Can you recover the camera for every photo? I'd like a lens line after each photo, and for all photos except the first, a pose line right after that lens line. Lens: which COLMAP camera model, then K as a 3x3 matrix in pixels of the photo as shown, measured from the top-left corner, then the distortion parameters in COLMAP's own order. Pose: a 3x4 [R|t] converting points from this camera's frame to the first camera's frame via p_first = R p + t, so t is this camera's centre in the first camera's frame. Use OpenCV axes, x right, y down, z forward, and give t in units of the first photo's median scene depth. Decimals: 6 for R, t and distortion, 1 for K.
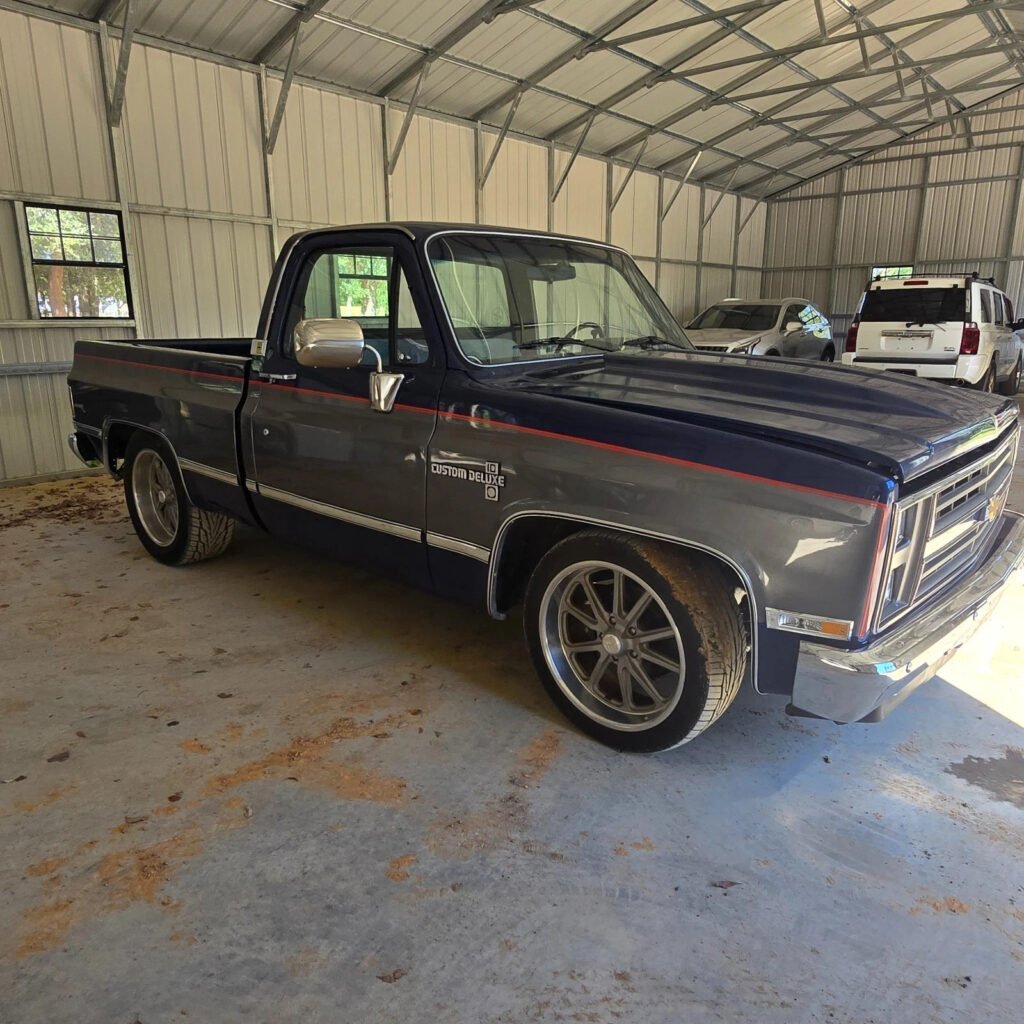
lens RADIAL K [[783.1, 0, 512.0], [0, 783.1, 512.0], [0, 0, 1]] dist [0.006875, -0.011454]
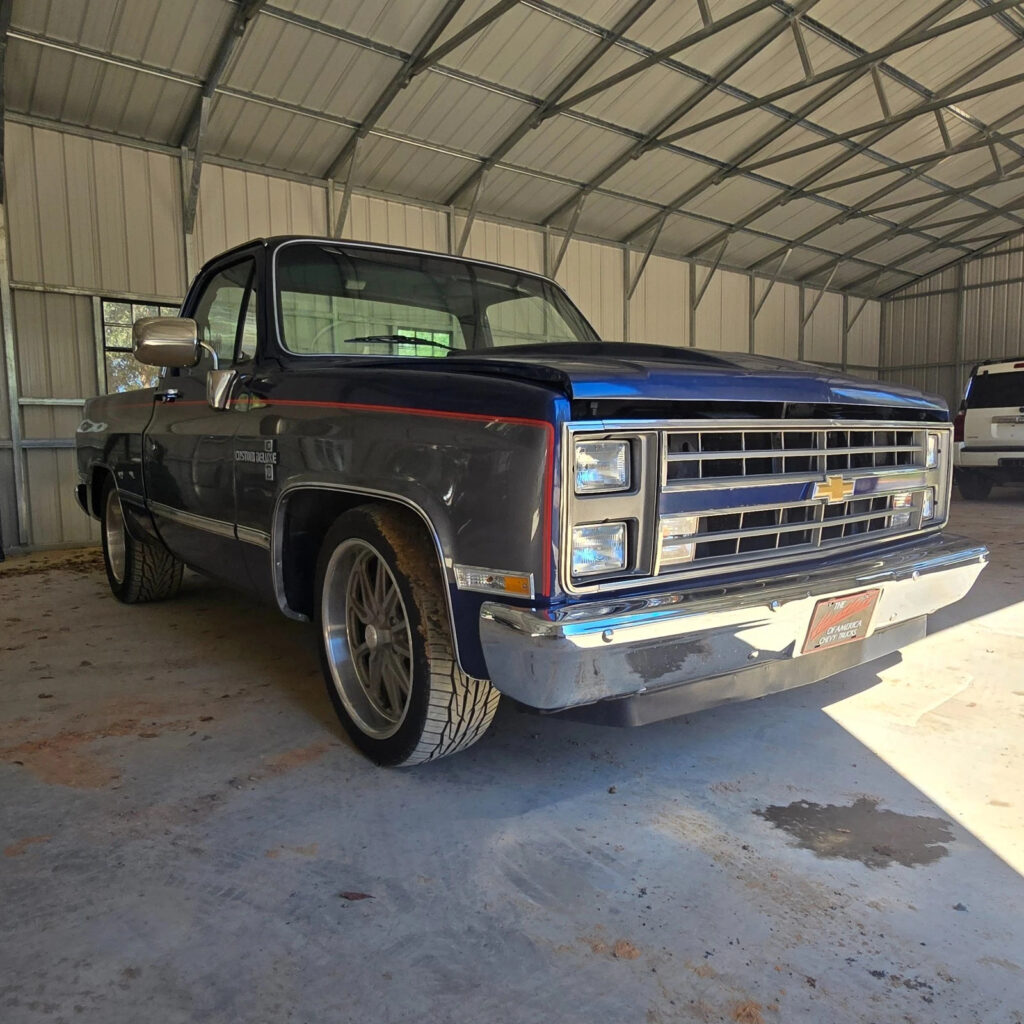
lens RADIAL K [[783.1, 0, 512.0], [0, 783.1, 512.0], [0, 0, 1]] dist [0.006875, -0.011454]
pose [[0.981826, 0.005946, -0.189690, 0.143605], [-0.035409, 0.987697, -0.152315, 0.050820], [0.186451, 0.156264, 0.969958, 0.048281]]
